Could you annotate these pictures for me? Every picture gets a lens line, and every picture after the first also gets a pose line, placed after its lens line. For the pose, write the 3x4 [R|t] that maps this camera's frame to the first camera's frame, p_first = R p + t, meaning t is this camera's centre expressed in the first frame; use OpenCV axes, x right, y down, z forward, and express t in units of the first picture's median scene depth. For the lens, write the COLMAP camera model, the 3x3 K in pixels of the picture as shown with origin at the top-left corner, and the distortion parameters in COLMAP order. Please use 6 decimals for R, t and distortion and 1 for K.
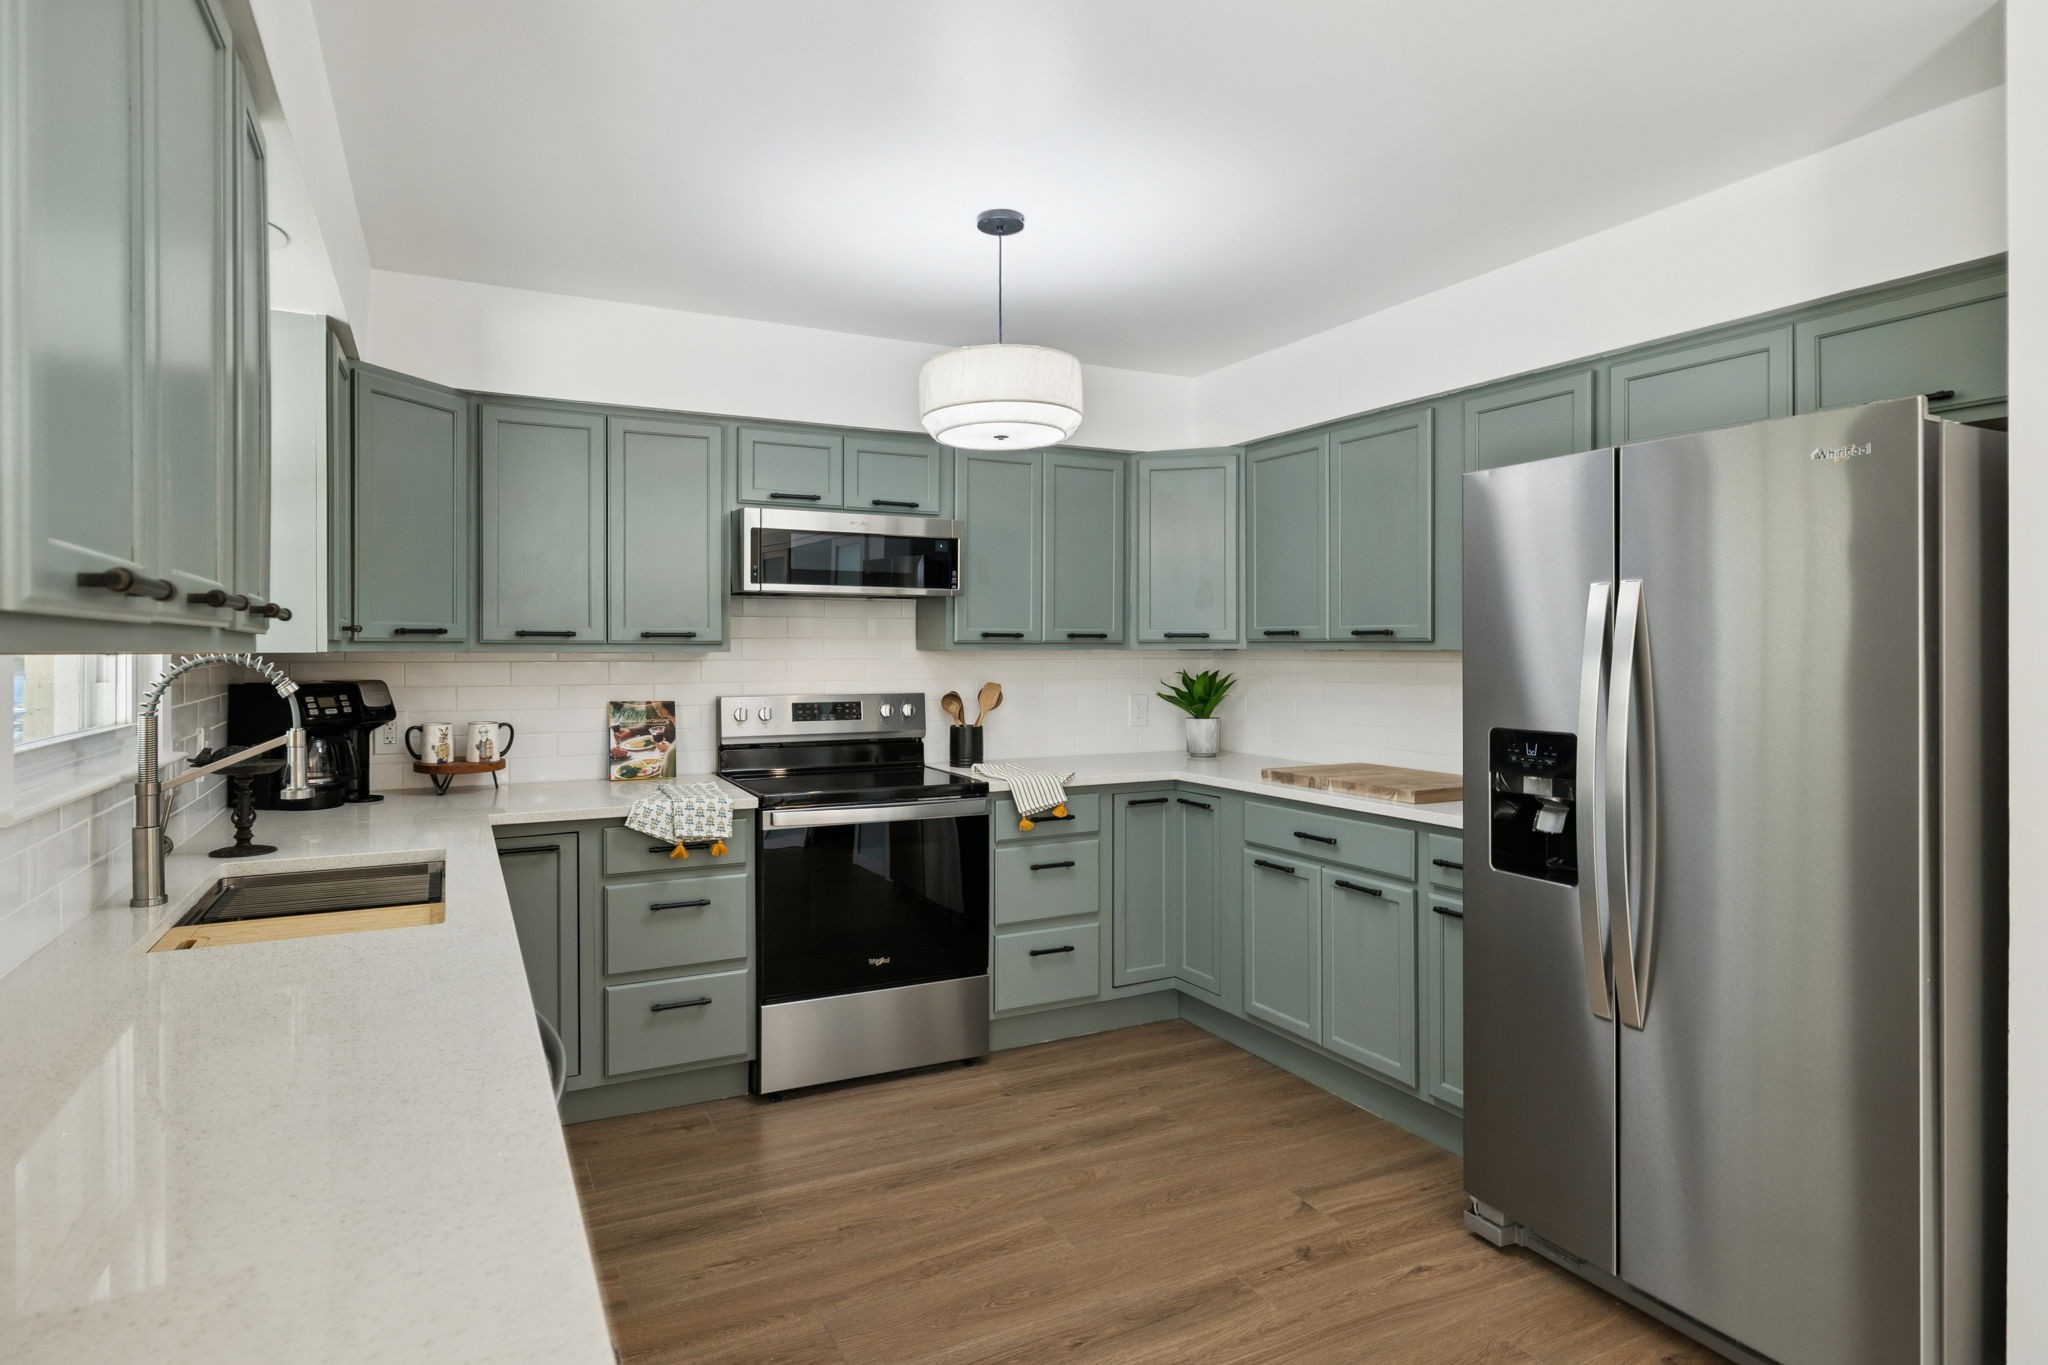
lens RADIAL K [[1103.7, 0, 976.1], [0, 1103.7, 653.7], [0, 0, 1]] dist [-0.004436, -0.000332]
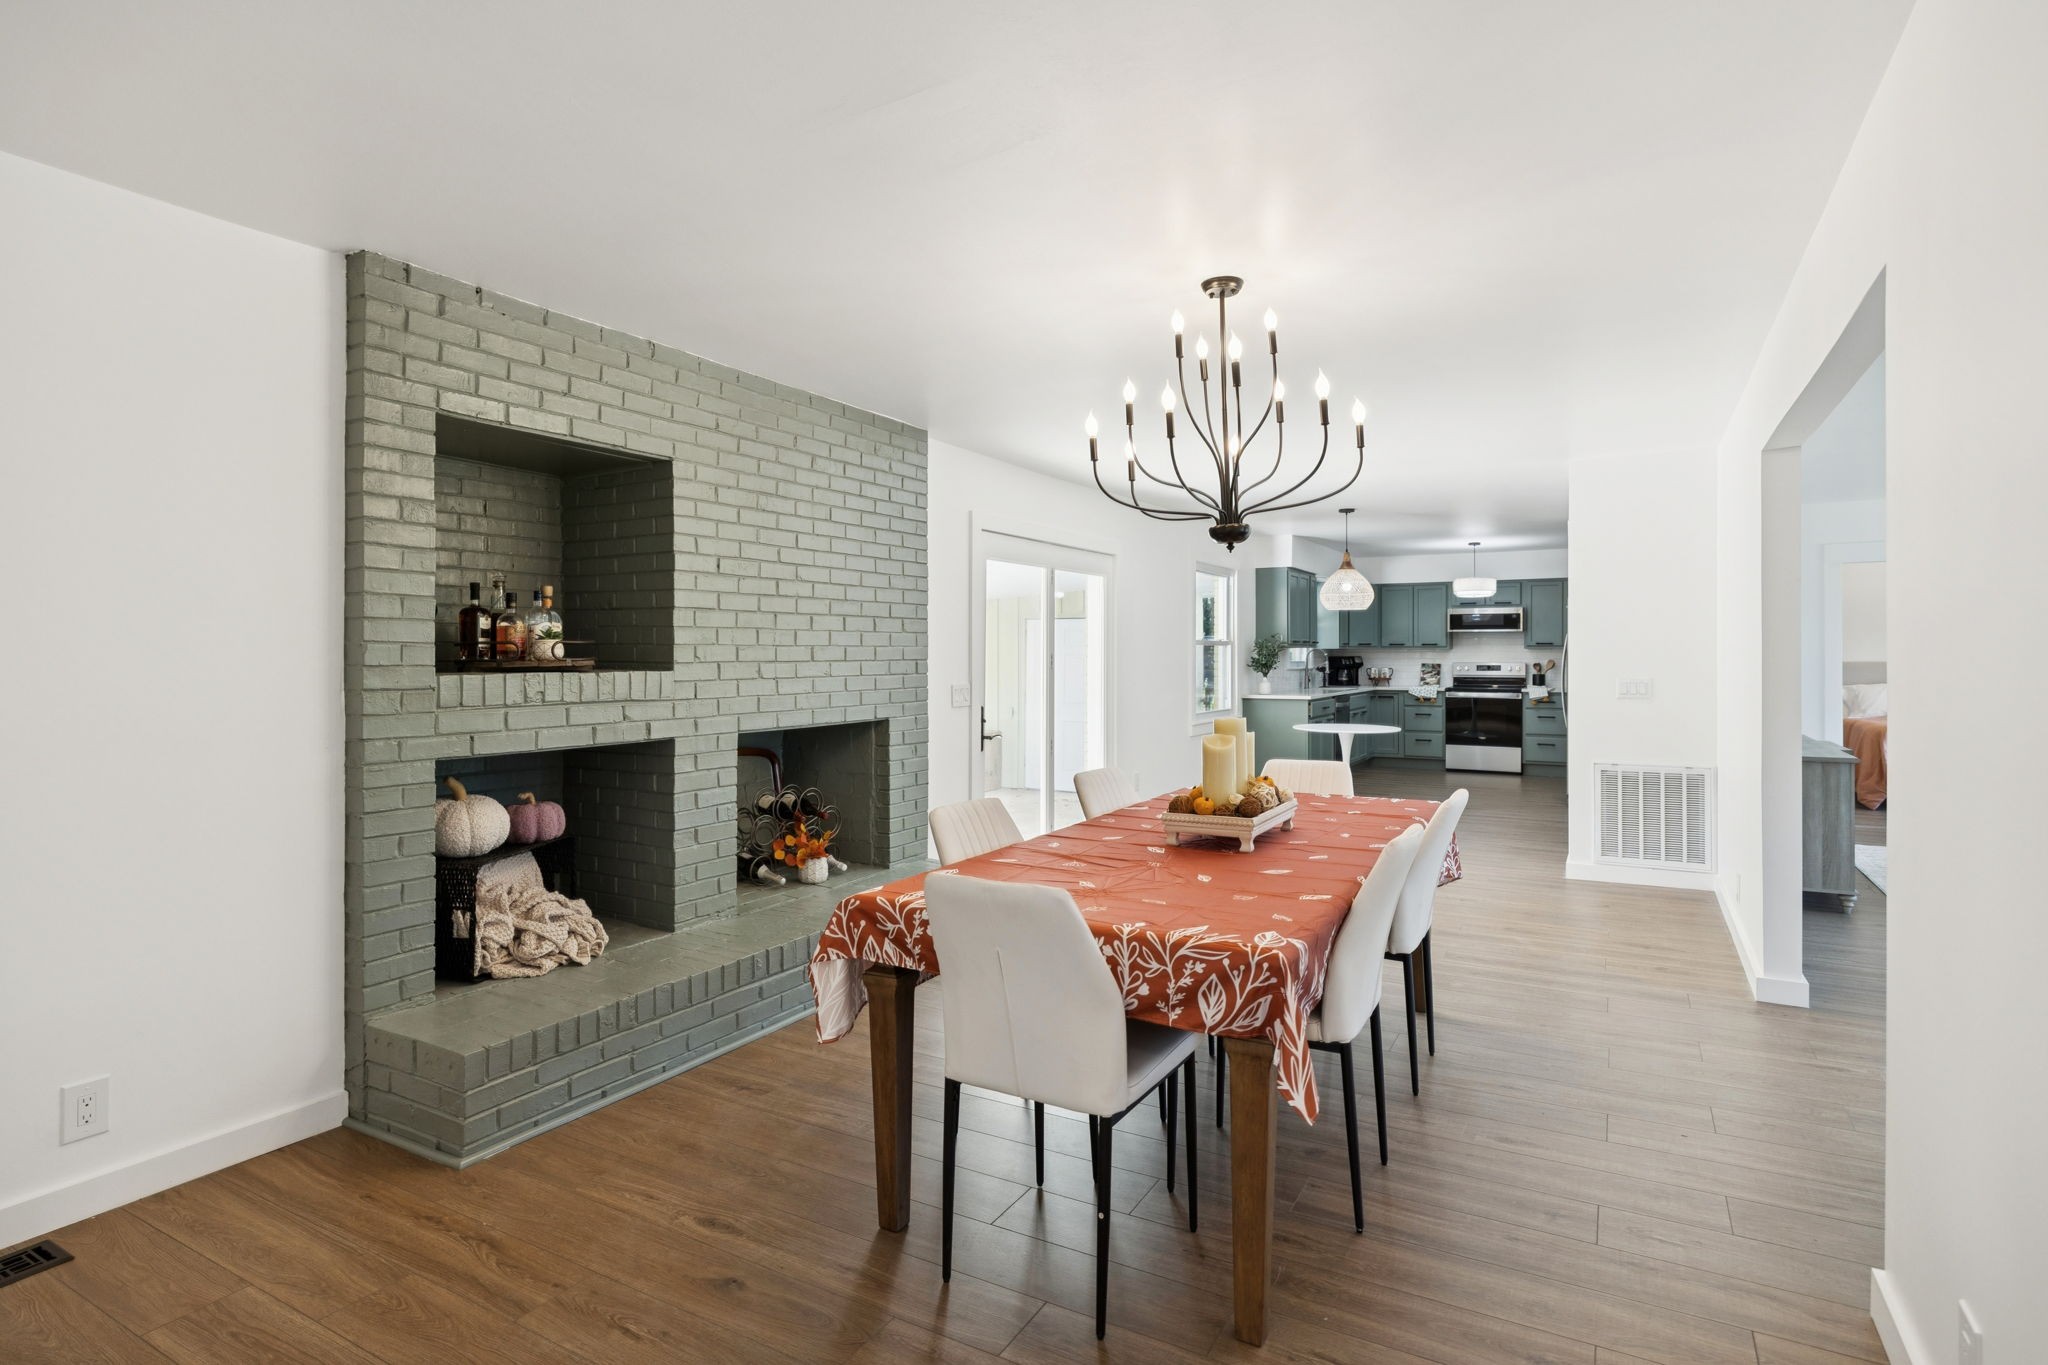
lens RADIAL K [[1058.5, 0, 1023.2], [0, 1058.5, 667.4], [0, 0, 1]] dist [-0.008448, -0.000656]
pose [[0.562229, 0.011044, -0.826908, 1.875903], [-0.002932, 0.999931, 0.011361, 0.022858], [0.826977, -0.003963, 0.562222, -2.097223]]
